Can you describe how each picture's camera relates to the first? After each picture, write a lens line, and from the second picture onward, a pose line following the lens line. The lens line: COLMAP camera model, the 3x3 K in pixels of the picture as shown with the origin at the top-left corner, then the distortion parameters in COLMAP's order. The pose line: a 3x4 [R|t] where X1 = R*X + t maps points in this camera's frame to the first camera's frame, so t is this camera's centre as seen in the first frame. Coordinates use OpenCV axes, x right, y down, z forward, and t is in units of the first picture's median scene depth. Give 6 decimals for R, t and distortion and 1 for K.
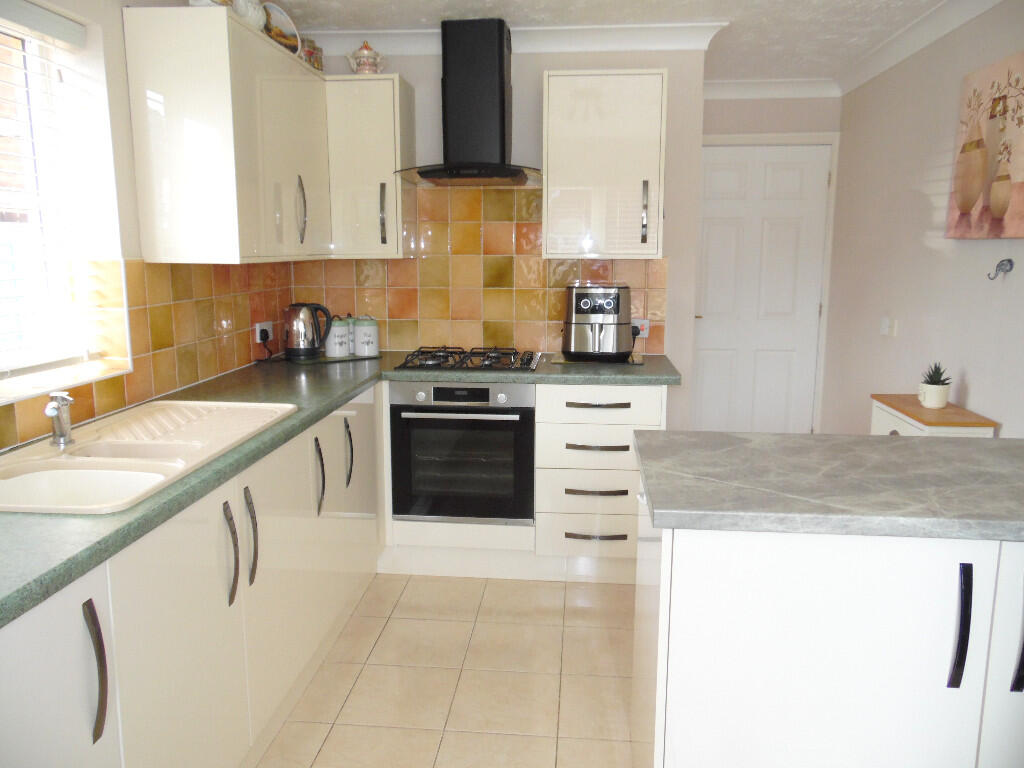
lens RADIAL K [[770.0, 0, 516.0], [0, 770.0, 379.3], [0, 0, 1]] dist [-0.032371, 0.058055]
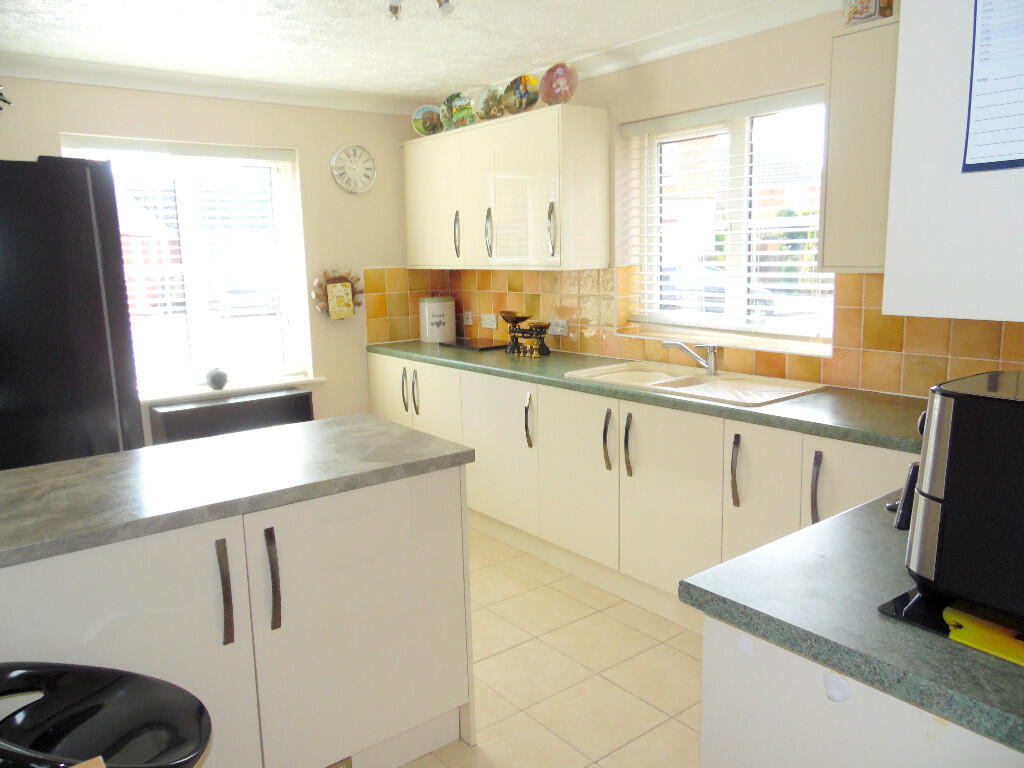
lens RADIAL K [[770.0, 0, 516.0], [0, 770.0, 379.3], [0, 0, 1]] dist [-0.032371, 0.058055]
pose [[-0.730809, 0.126868, -0.670688, 0.681447], [-0.091133, 0.955643, 0.280074, -0.271658], [0.676470, 0.265802, -0.686831, 1.501739]]
